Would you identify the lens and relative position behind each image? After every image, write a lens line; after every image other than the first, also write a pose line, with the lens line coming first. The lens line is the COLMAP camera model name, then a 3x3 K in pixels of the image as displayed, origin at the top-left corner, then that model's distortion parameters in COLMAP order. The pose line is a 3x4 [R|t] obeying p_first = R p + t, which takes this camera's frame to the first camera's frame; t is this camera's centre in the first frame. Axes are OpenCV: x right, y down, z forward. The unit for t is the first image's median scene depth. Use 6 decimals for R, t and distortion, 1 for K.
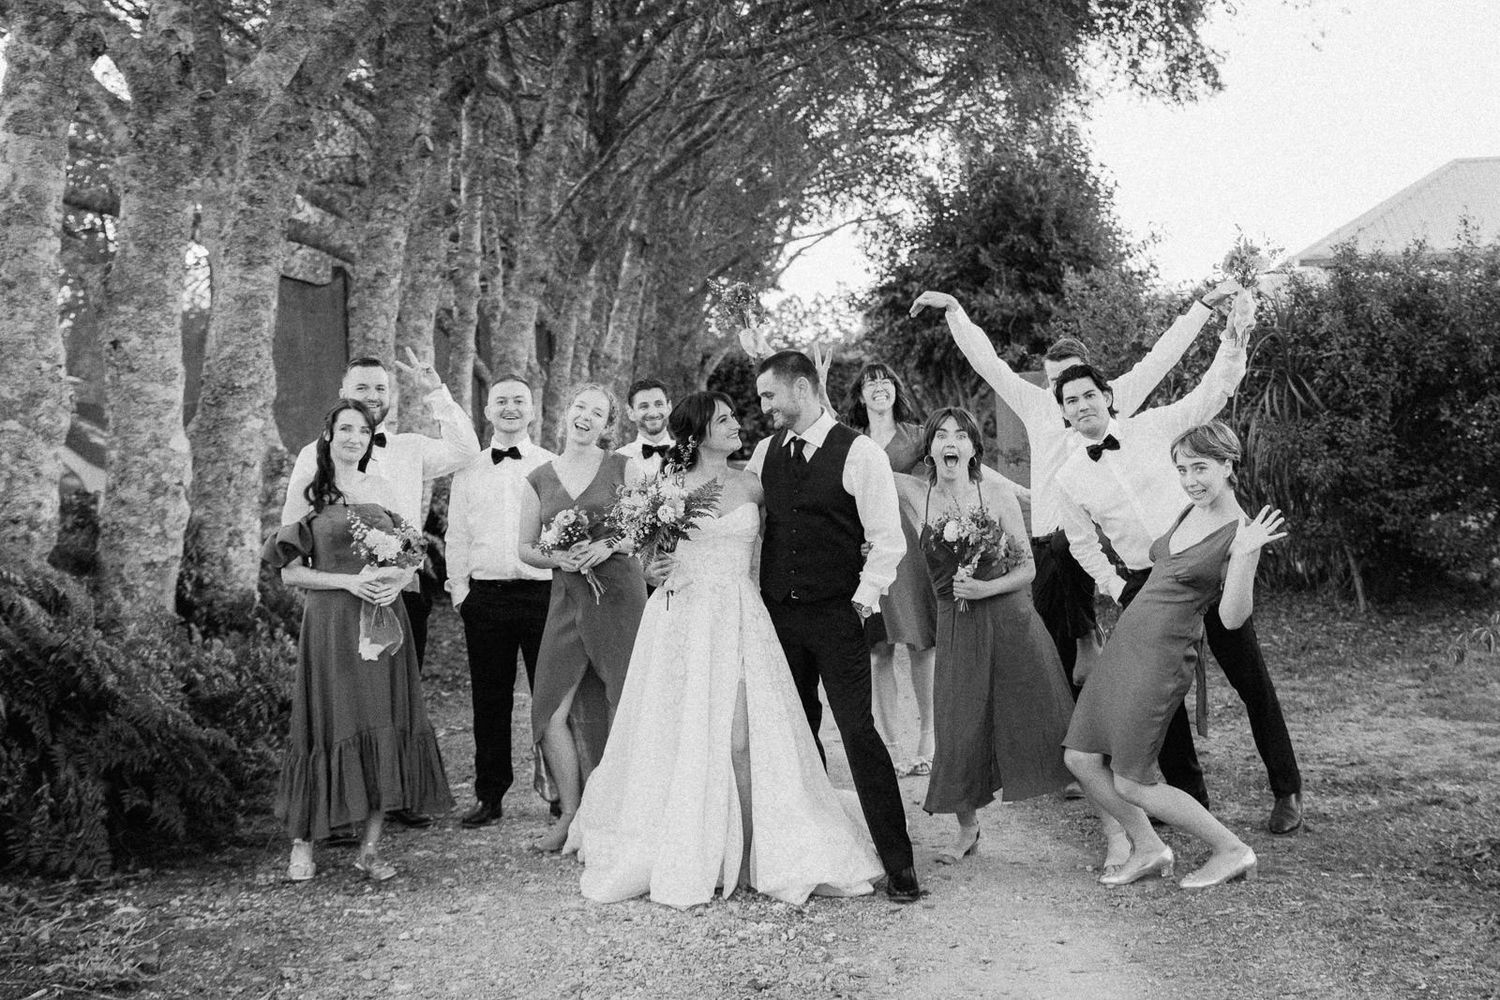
lens RADIAL K [[1750.3, 0, 776.6], [0, 1750.3, 498.8], [0, 0, 1]] dist [-0.005637, 0.001248]
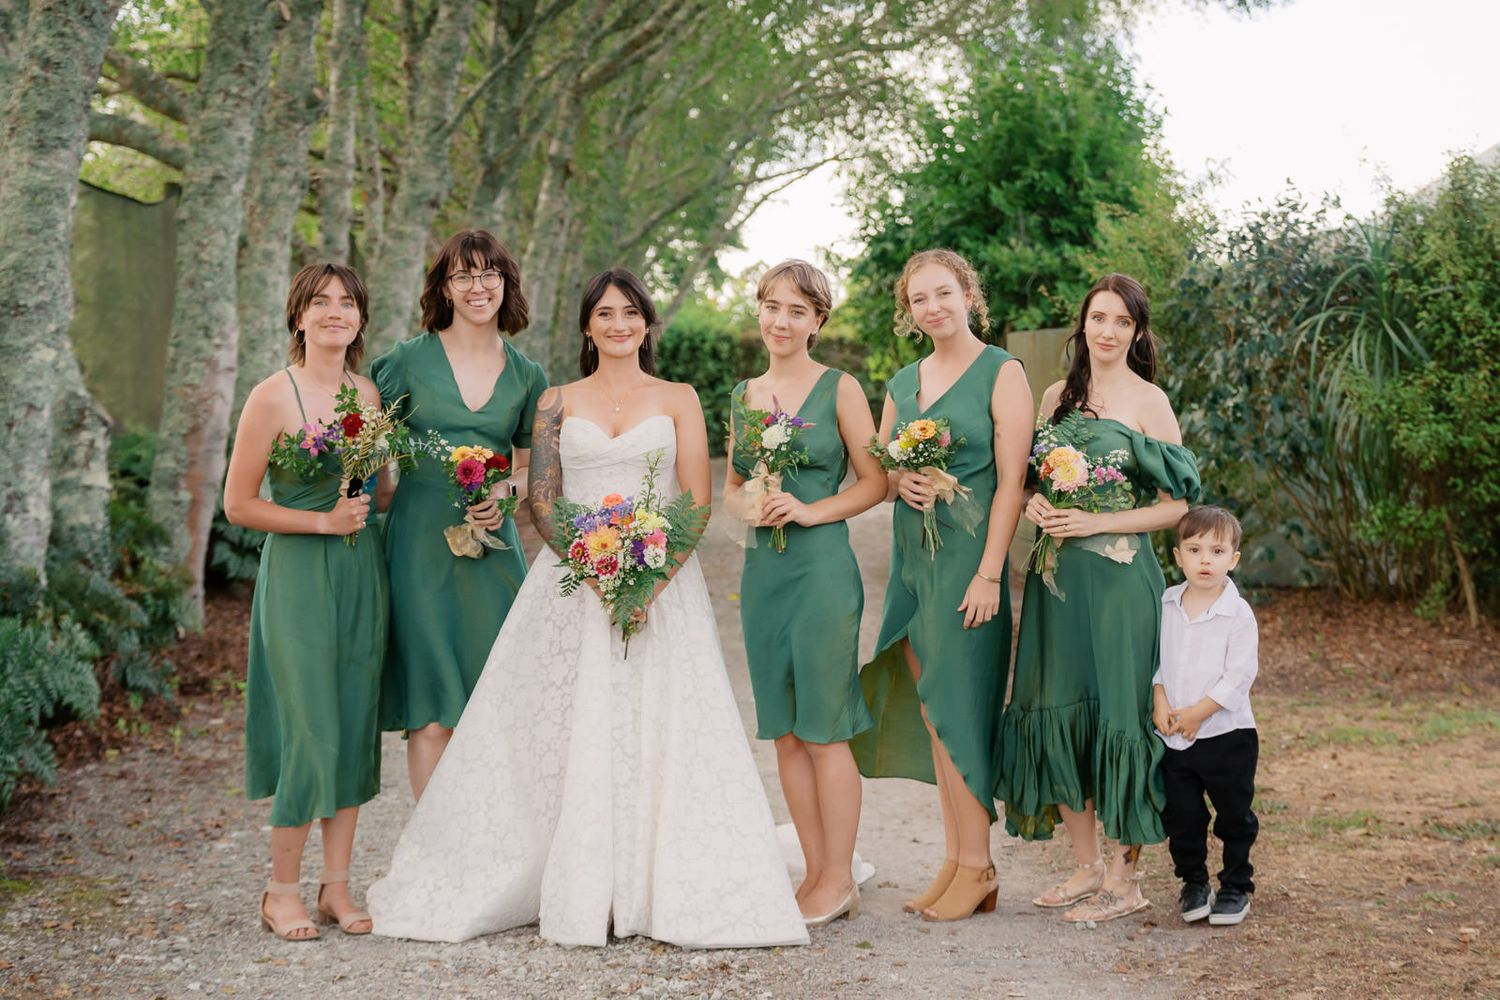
lens RADIAL K [[2183.5, 0, 750.0], [0, 2183.5, 500.0], [0, 0, 1]] dist [0.017726, -0.038464]
pose [[0.999800, 0.018993, 0.006272, 0.007277], [-0.018926, 0.999764, -0.010632, 0.024210], [-0.006472, 0.010511, 0.999924, 0.033241]]
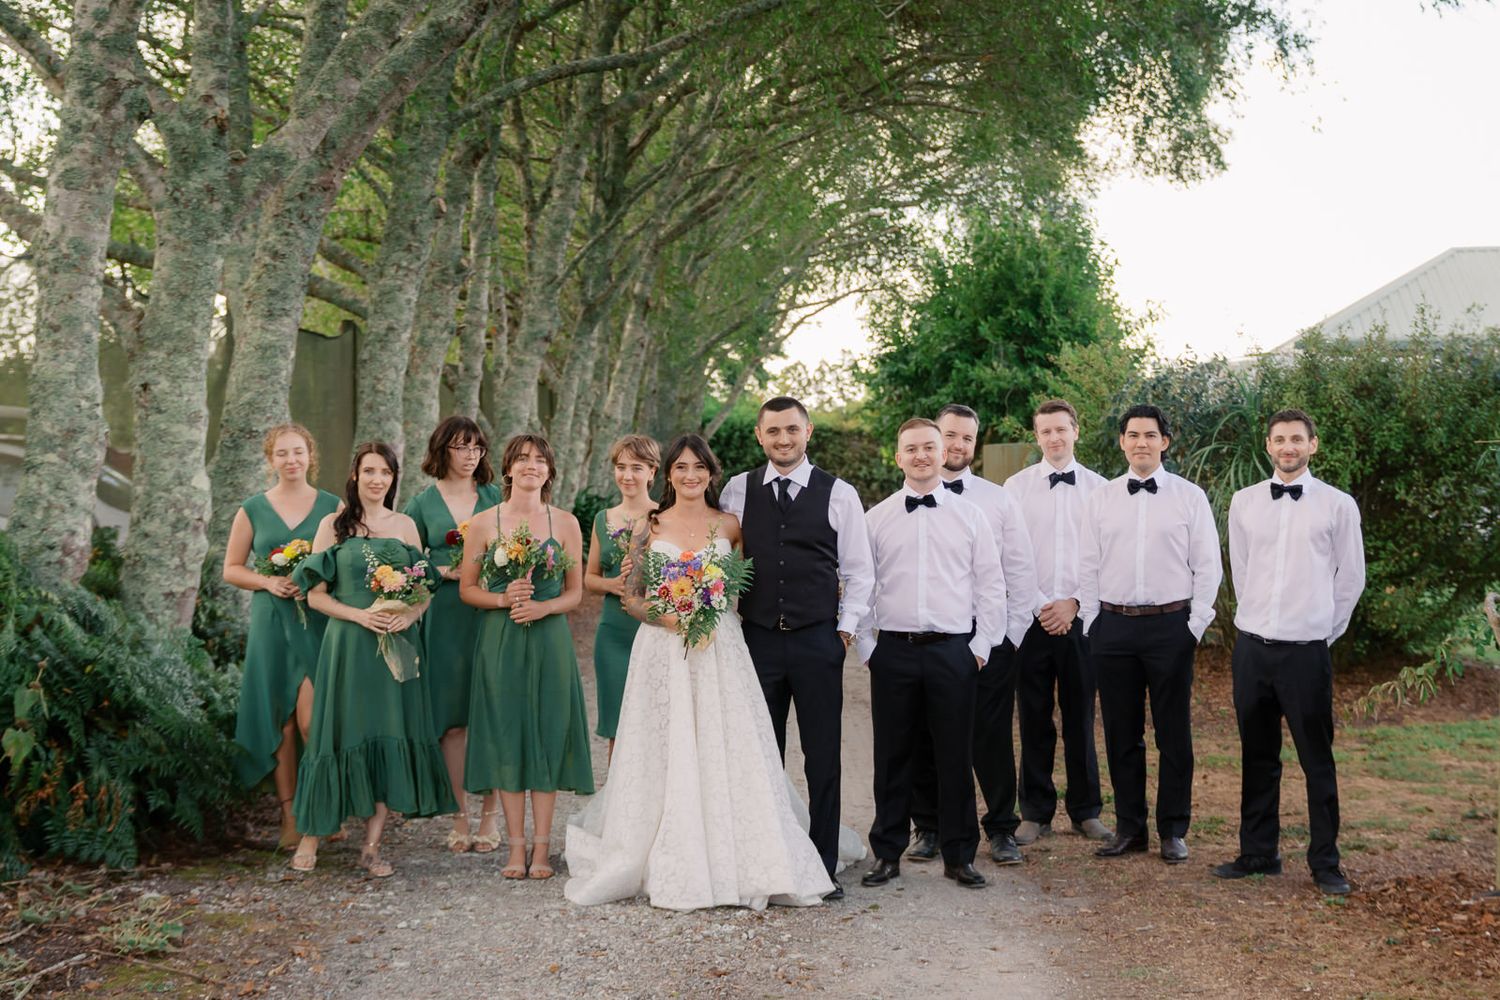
lens RADIAL K [[1783.2, 0, 756.1], [0, 1783.2, 538.0], [0, 0, 1]] dist [-0.013956, 0.007987]
pose [[0.999414, 0.032088, -0.011916, 0.008463], [-0.032290, 0.999332, -0.017138, 0.008637], [0.011358, 0.017513, 0.999782, -0.065945]]
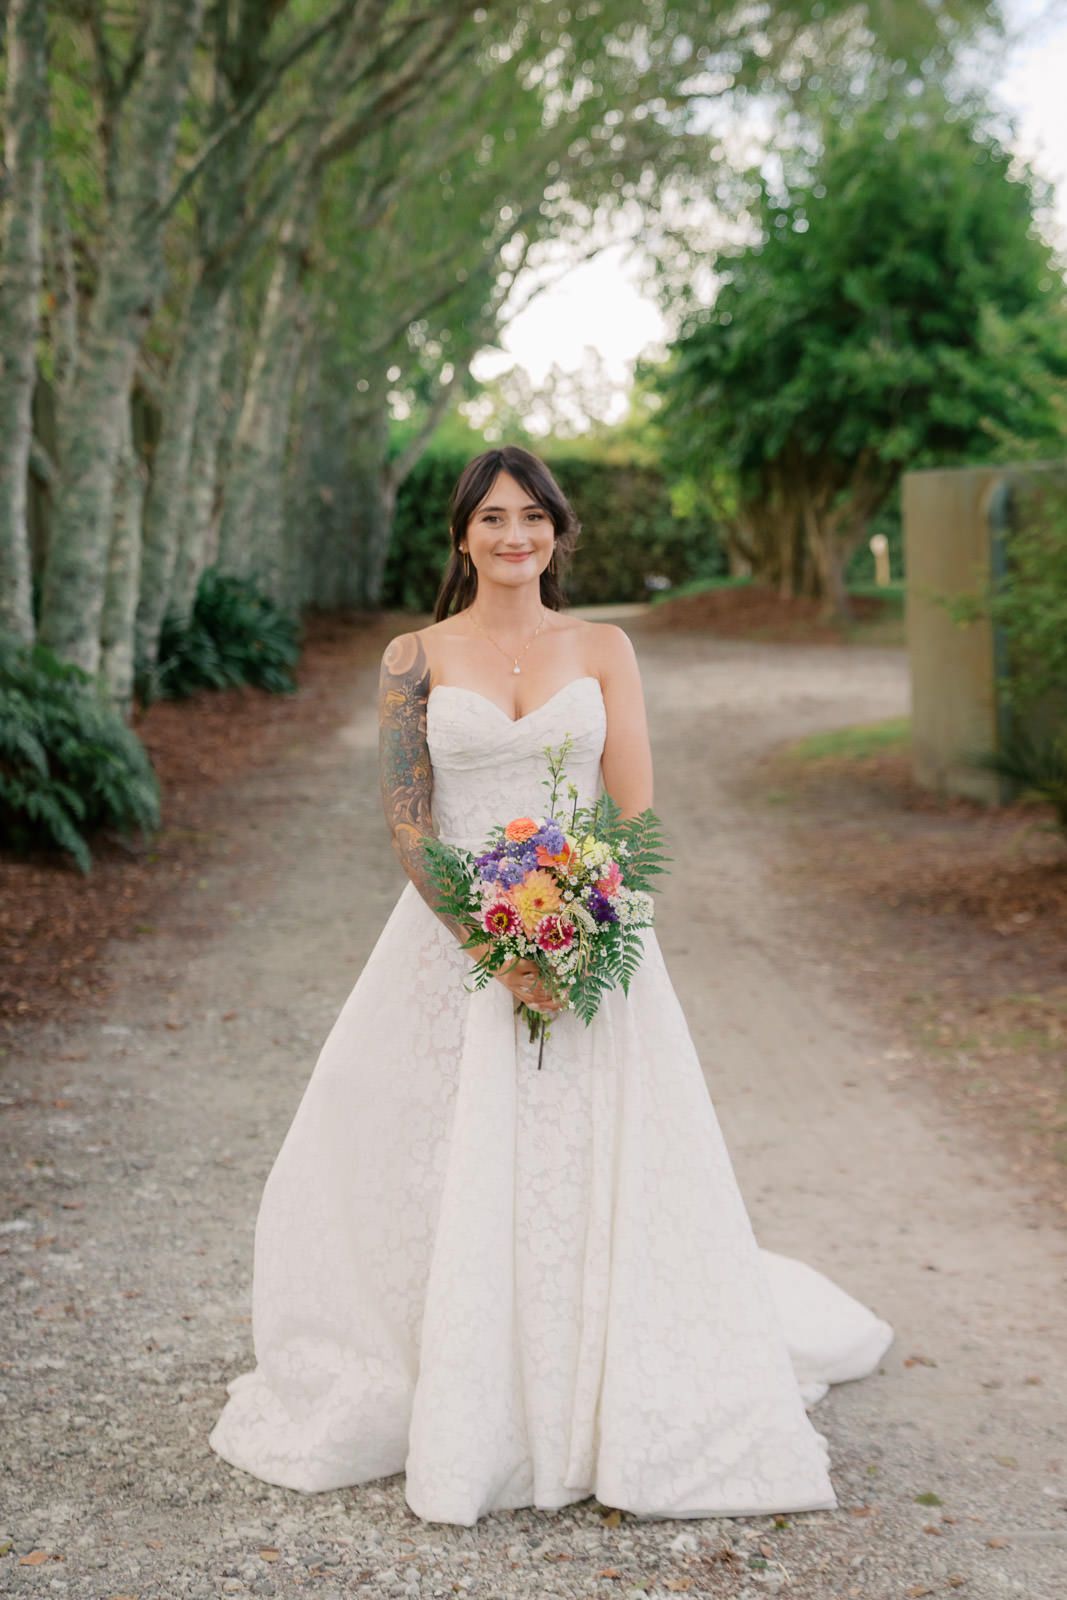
lens RADIAL K [[2625.7, 0, 533.4], [0, 2625.7, 727.9], [0, 0, 1]] dist [0.033138, -0.053821]
pose [[0.999783, 0.003290, 0.020550, -0.029301], [-0.003706, 0.999789, 0.020209, -0.002444], [-0.020480, -0.020280, 0.999585, 0.150745]]
